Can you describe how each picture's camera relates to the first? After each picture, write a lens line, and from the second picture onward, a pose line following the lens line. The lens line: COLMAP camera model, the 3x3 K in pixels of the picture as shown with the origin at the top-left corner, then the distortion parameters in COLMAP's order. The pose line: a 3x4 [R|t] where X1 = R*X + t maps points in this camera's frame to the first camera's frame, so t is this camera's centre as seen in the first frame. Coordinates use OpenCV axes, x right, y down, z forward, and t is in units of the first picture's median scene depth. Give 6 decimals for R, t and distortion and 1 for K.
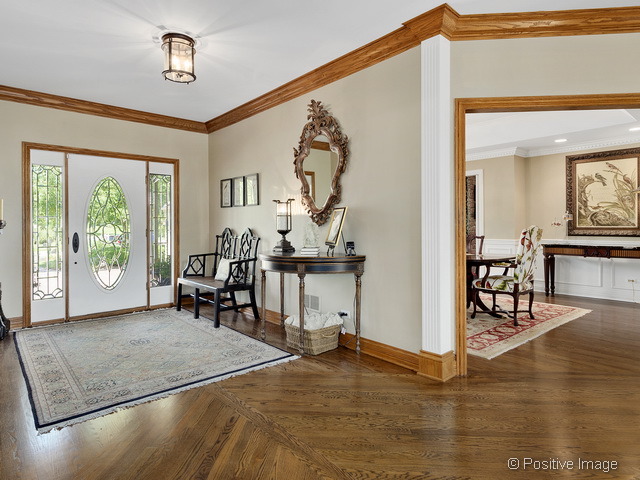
lens RADIAL K [[377.0, 0, 317.9], [0, 377.0, 221.0], [0, 0, 1]] dist [0.000481, 0.000098]
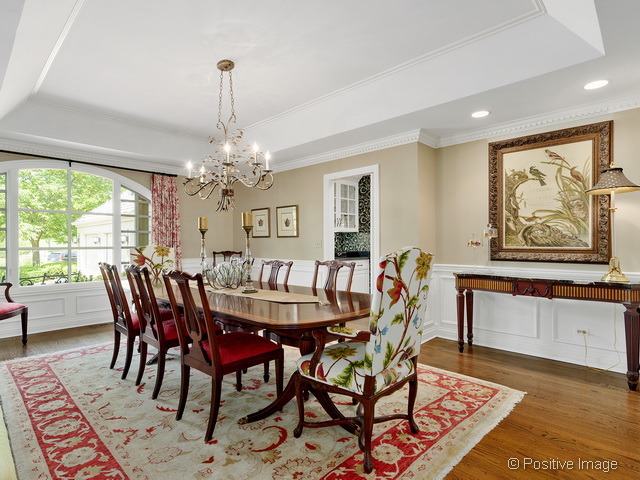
lens RADIAL K [[341.5, 0, 320.0], [0, 341.5, 240.0], [0, 0, 1]] dist [0.003015, 0.000341]
pose [[0.995482, 0.003919, 0.094872, 0.312972], [-0.004026, 0.999991, 0.000933, 0.002771], [-0.094867, -0.001310, 0.995489, 0.437609]]
